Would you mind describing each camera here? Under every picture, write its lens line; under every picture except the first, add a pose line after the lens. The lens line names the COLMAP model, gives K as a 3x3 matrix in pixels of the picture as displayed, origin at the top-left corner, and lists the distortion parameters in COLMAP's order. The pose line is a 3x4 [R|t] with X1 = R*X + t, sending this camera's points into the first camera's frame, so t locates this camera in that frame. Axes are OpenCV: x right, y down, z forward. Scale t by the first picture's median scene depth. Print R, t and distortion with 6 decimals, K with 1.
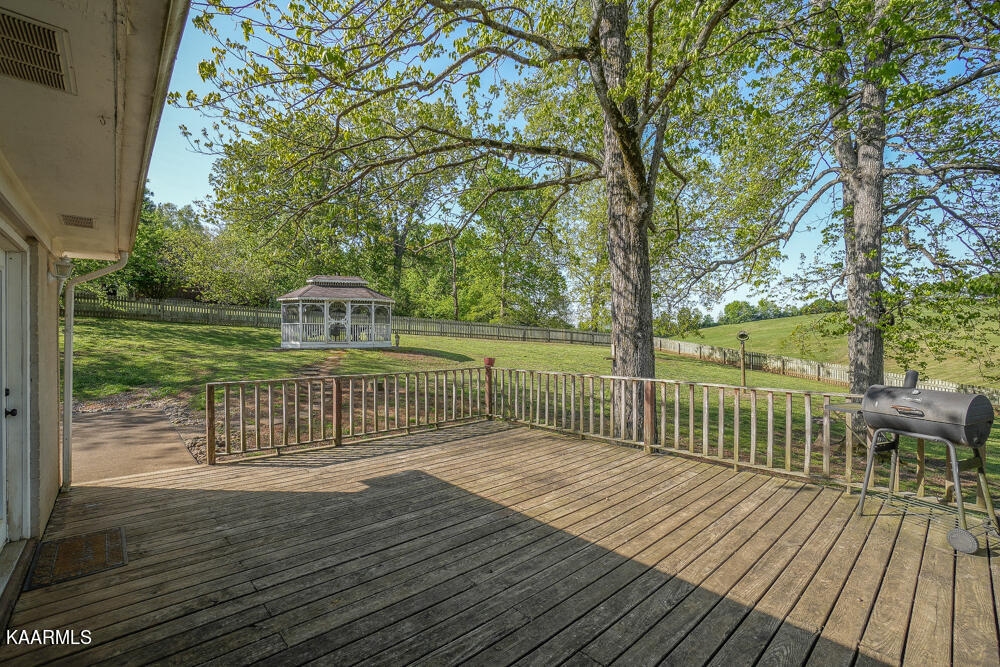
lens RADIAL K [[445.4, 0, 485.4], [0, 445.4, 328.9], [0, 0, 1]] dist [-0.058197, 0.018121]
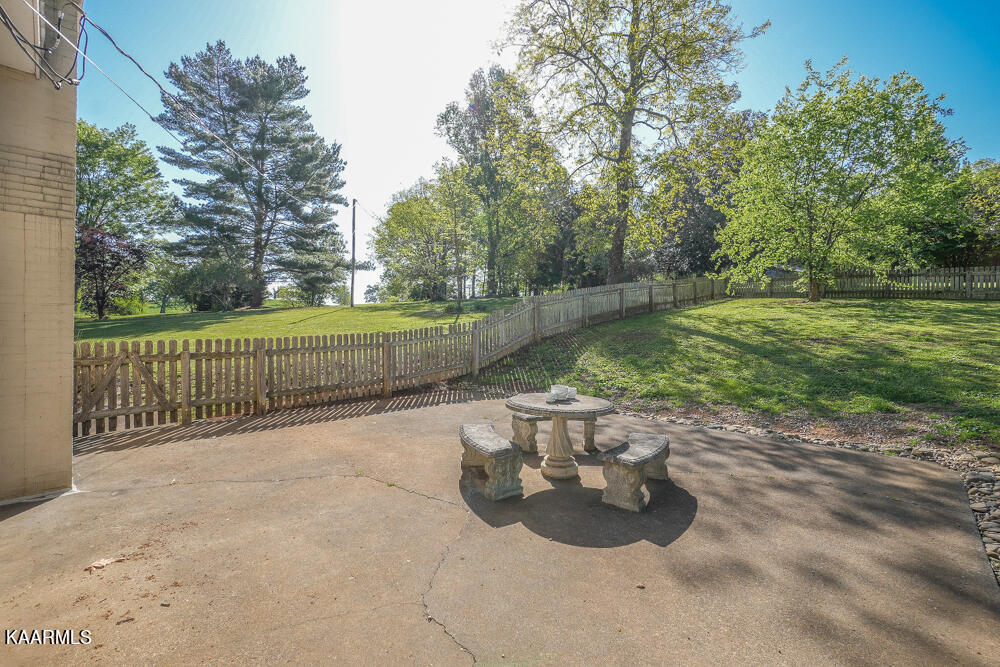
lens RADIAL K [[445.4, 0, 496.2], [0, 445.4, 326.3], [0, 0, 1]] dist [-0.058197, 0.018121]
pose [[0.090643, 0.010174, -0.995831, -0.326782], [0.007595, 0.999912, 0.010907, 0.024514], [0.995855, -0.008552, 0.090558, 0.445834]]
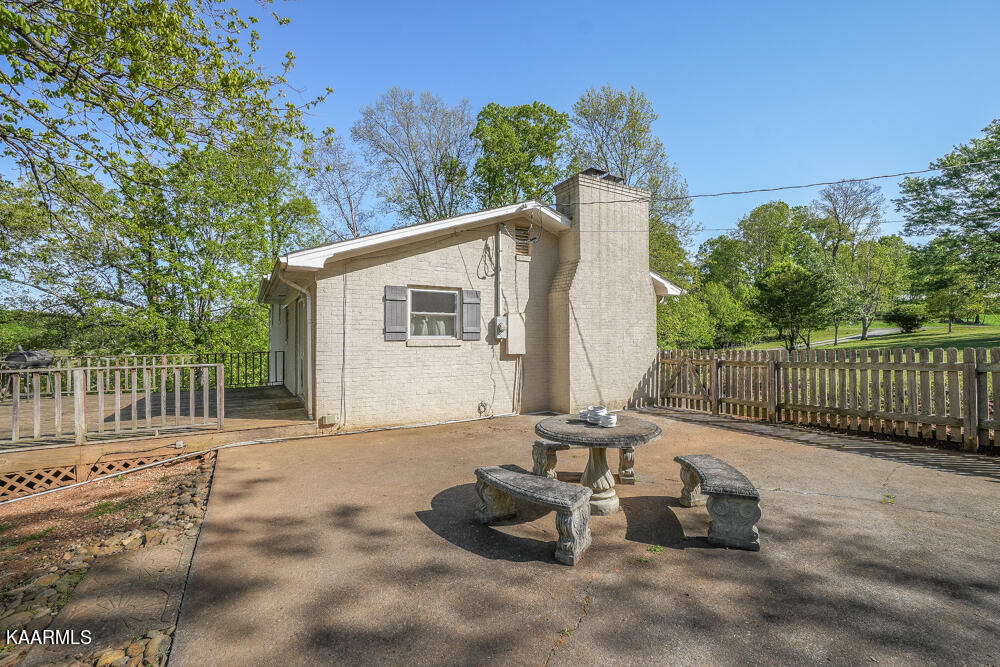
lens RADIAL K [[445.4, 0, 490.7], [0, 445.4, 330.5], [0, 0, 1]] dist [-0.058197, 0.018121]
pose [[-0.983001, 0.011305, 0.183252, -0.658814], [0.006153, 0.999570, -0.028657, 0.028918], [-0.183497, -0.027042, -0.982648, 0.886484]]
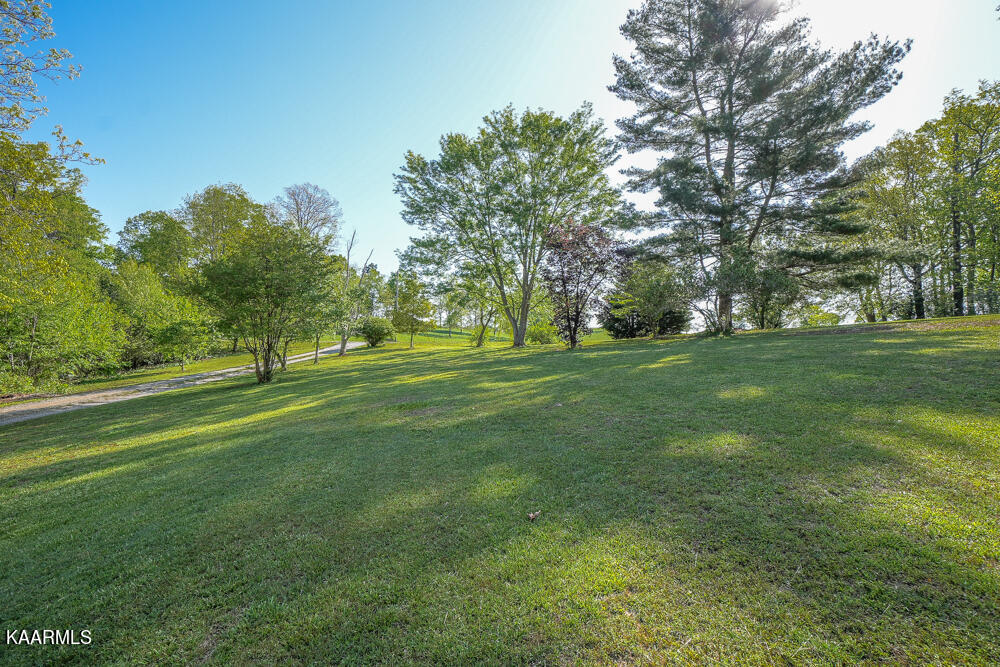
lens RADIAL K [[445.4, 0, 498.8], [0, 445.4, 330.3], [0, 0, 1]] dist [-0.058197, 0.018121]
pose [[-0.572541, -0.040300, -0.818885, -1.331403], [0.003753, 0.998652, -0.051770, 0.013509], [0.819868, -0.032714, -0.571618, -0.859610]]
